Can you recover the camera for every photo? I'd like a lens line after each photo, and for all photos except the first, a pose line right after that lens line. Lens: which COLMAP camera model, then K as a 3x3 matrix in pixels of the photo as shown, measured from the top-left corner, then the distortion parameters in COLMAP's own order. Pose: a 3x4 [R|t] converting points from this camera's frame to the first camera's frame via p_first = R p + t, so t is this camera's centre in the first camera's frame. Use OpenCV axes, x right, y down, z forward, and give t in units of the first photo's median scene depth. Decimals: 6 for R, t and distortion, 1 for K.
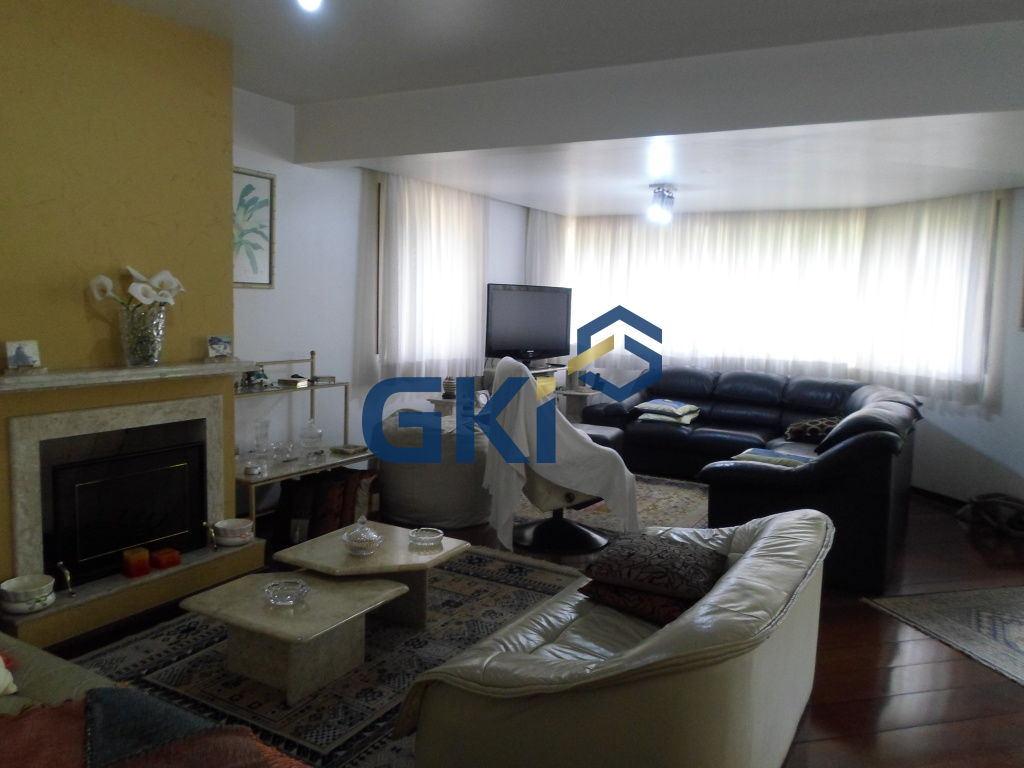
lens RADIAL K [[776.4, 0, 512.0], [0, 776.4, 384.0], [0, 0, 1]] dist [-0.006594, 0.000839]
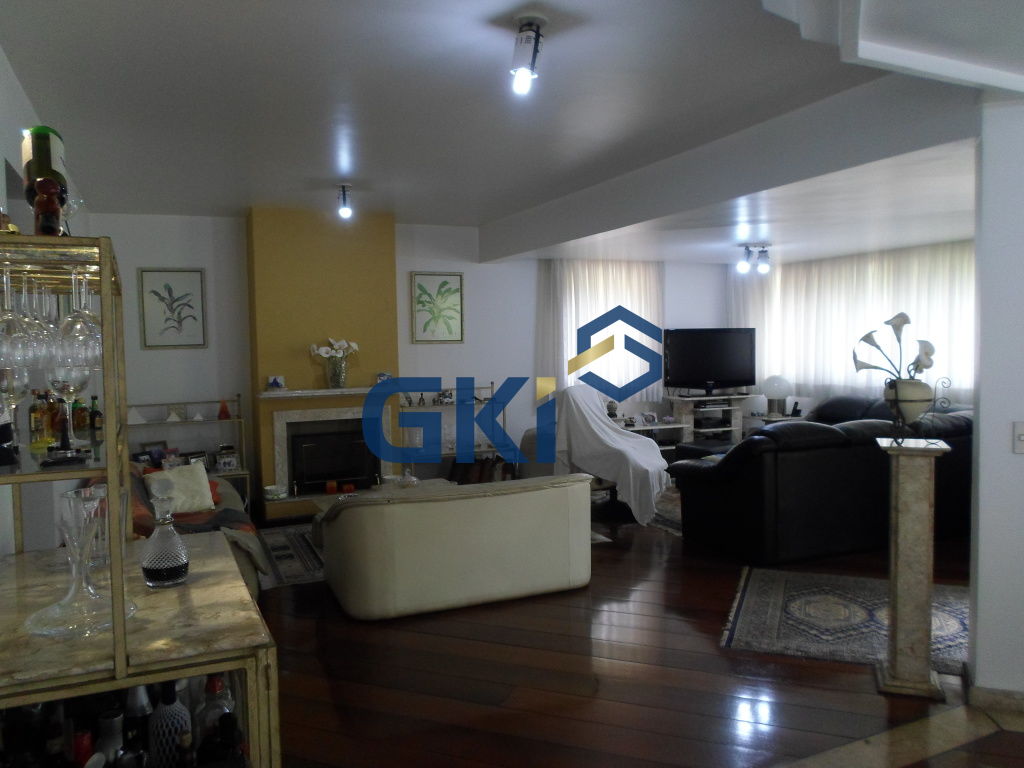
lens RADIAL K [[761.5, 0, 512.0], [0, 761.5, 384.0], [0, 0, 1]] dist [-0.002466, 0.000570]
pose [[0.815710, -0.007507, -0.578412, 0.789218], [-0.021993, 0.998790, -0.043977, 0.032953], [0.578042, 0.048593, 0.814559, -0.250481]]
